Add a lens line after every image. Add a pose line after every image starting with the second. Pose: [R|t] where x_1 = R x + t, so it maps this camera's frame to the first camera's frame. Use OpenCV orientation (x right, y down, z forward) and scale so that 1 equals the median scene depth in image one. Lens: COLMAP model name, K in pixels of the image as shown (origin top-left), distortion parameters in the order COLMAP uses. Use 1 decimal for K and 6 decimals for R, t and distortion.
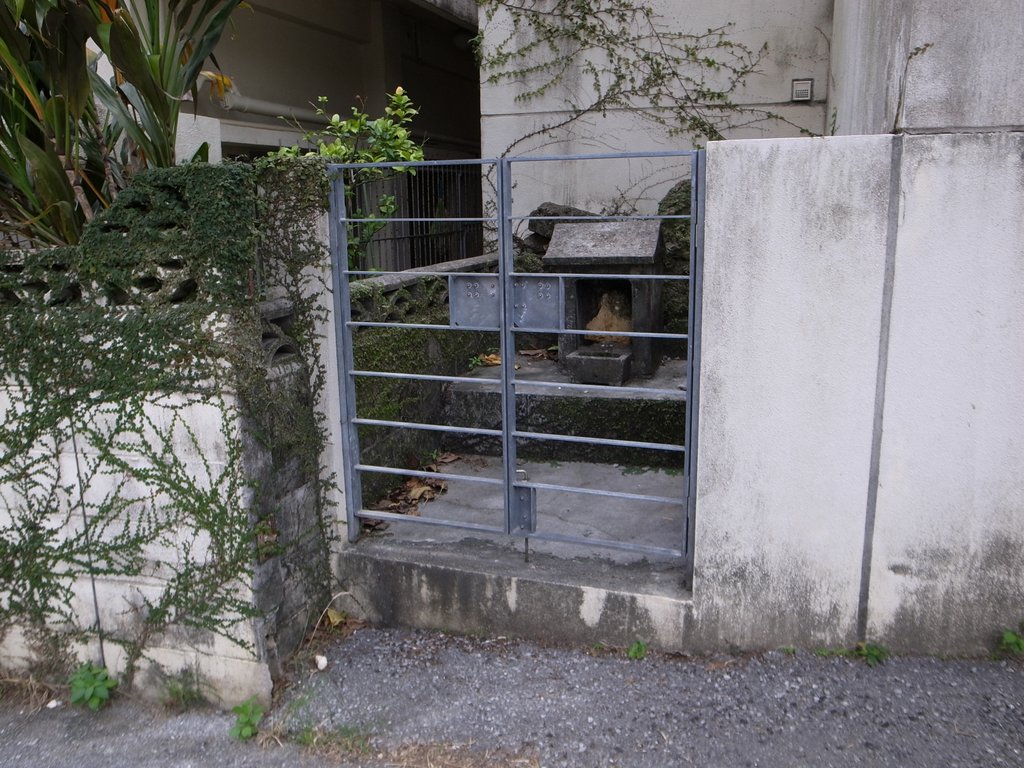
lens RADIAL K [[830.6, 0, 512.0], [0, 830.6, 384.0], [0, 0, 1]] dist [-0.031294, 0.003147]
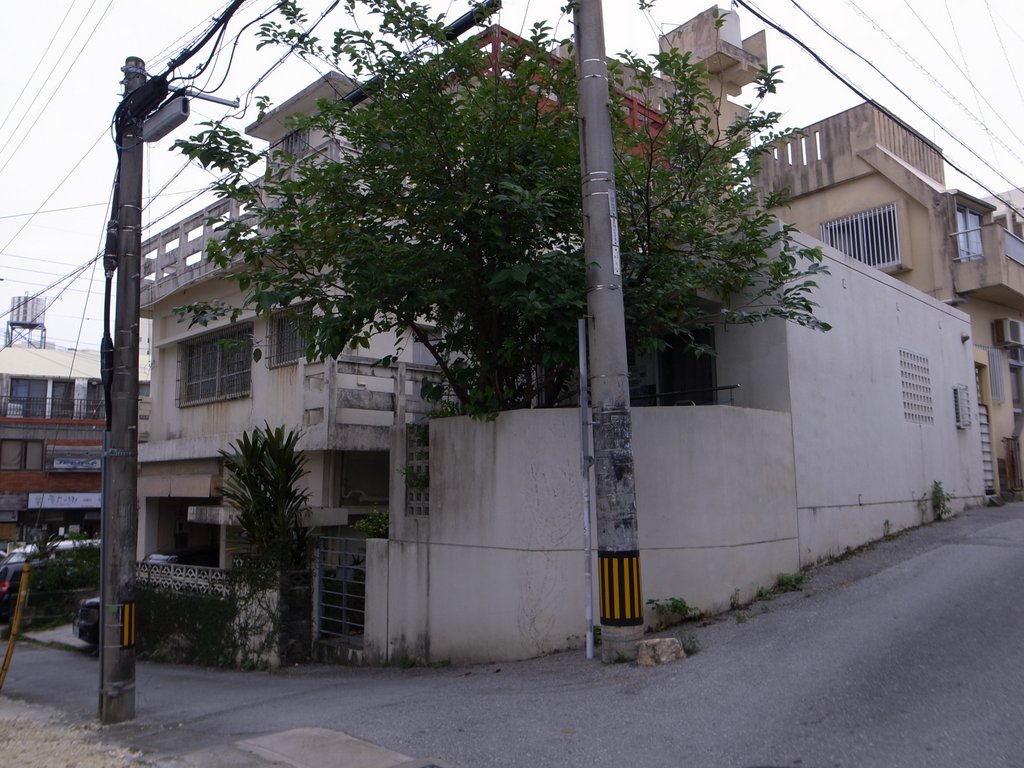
lens RADIAL K [[830.6, 0, 512.0], [0, 830.6, 384.0], [0, 0, 1]] dist [-0.031294, 0.003147]
pose [[0.890429, -0.049131, -0.452463, 2.657266], [-0.104791, 0.945313, -0.308871, 0.194059], [0.442895, 0.322442, 0.836586, -2.367689]]
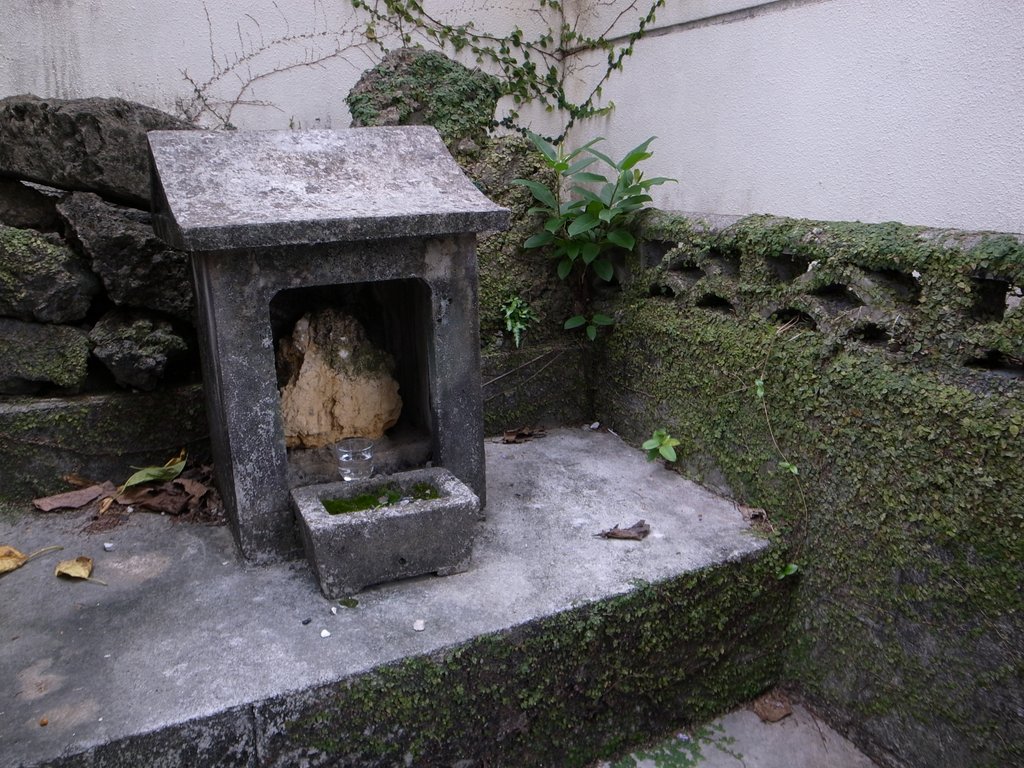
lens RADIAL K [[830.6, 0, 512.0], [0, 830.6, 384.0], [0, 0, 1]] dist [-0.031294, 0.003147]
pose [[0.714271, -0.161496, 0.680982, -0.081784], [0.150019, 0.985726, 0.076413, -0.091373], [-0.683602, 0.047581, 0.728302, 0.634484]]
